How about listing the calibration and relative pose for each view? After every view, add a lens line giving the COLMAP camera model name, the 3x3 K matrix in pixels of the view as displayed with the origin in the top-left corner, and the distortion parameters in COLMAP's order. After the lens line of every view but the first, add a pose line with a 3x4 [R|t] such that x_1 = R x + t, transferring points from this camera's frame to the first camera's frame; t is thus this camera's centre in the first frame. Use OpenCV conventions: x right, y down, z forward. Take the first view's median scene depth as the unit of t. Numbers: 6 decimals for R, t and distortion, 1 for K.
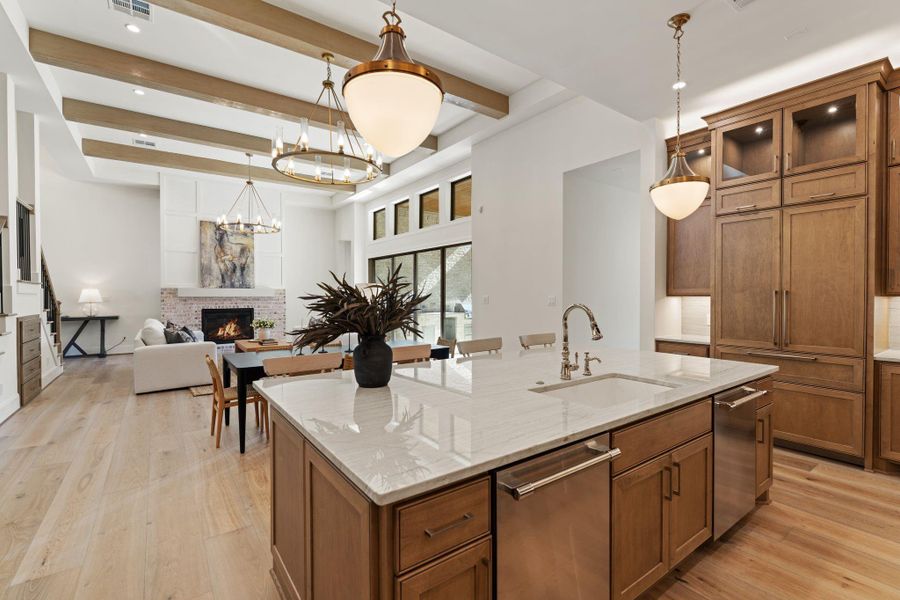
lens RADIAL K [[403.2, 0, 452.2], [0, 403.2, 301.8], [0, 0, 1]] dist [-0.004112, 0.000021]
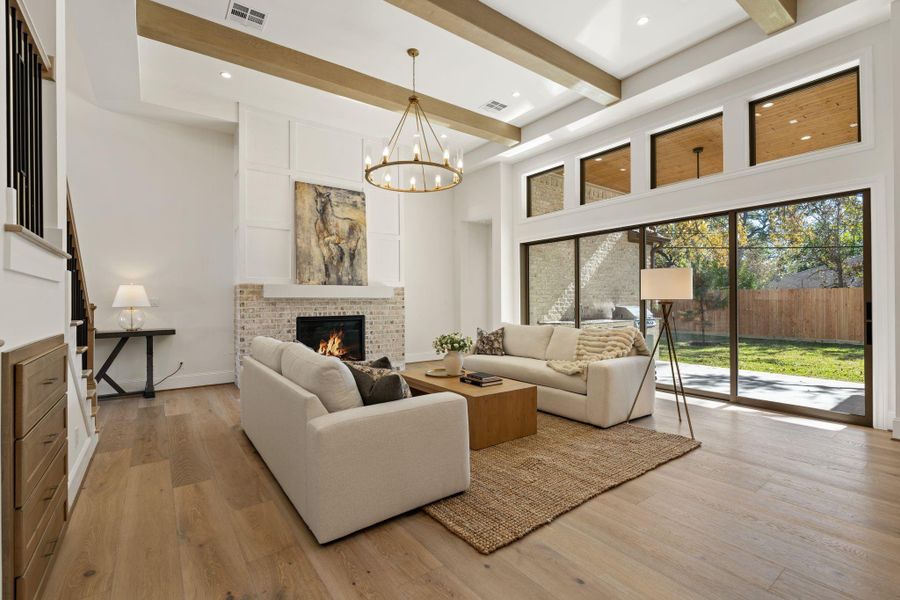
lens RADIAL K [[403.2, 0, 450.1], [0, 403.2, 301.9], [0, 0, 1]] dist [-0.004112, 0.000021]
pose [[0.999989, -0.004716, 0.000404, -0.384979], [0.004721, 0.999894, -0.013783, 0.003931], [-0.000338, 0.013785, 0.999905, 0.358659]]
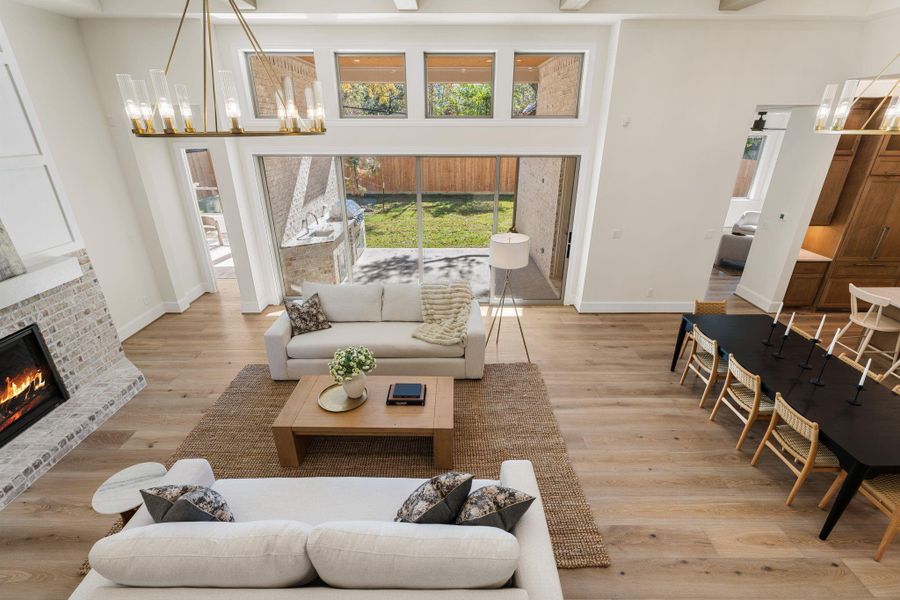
lens RADIAL K [[403.2, 0, 446.6], [0, 403.2, 300.0], [0, 0, 1]] dist [-0.004112, 0.000021]
pose [[0.592859, -0.321059, 0.738539, -0.586918], [0.014704, 0.921253, 0.388685, -0.153759], [-0.805172, -0.219577, 0.550894, 0.549275]]
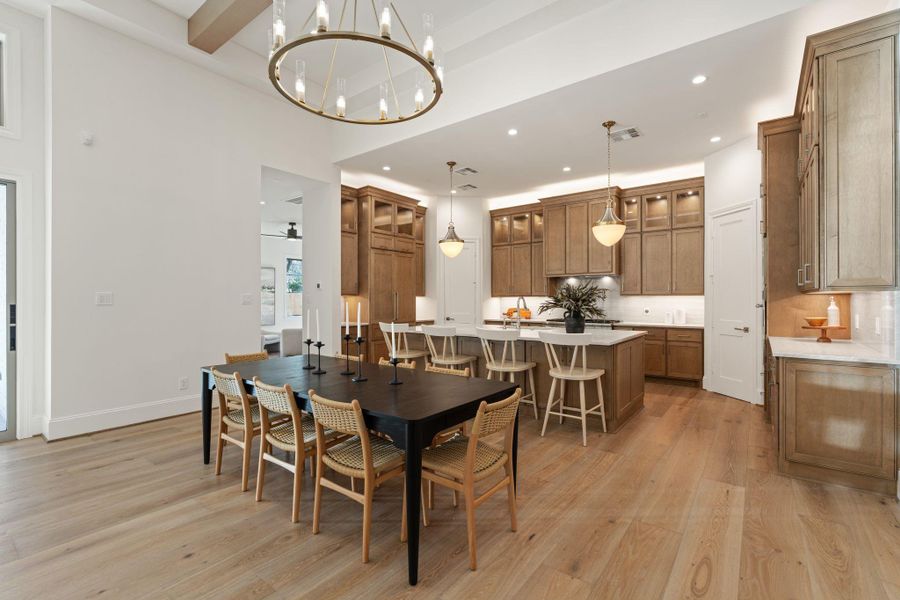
lens RADIAL K [[403.2, 0, 454.4], [0, 403.2, 299.8], [0, 0, 1]] dist [-0.004112, 0.000021]
pose [[-0.290804, 0.002061, 0.956780, -0.437013], [0.017930, 0.999834, 0.003296, 0.003110], [-0.956615, 0.018114, -0.290792, 0.481369]]
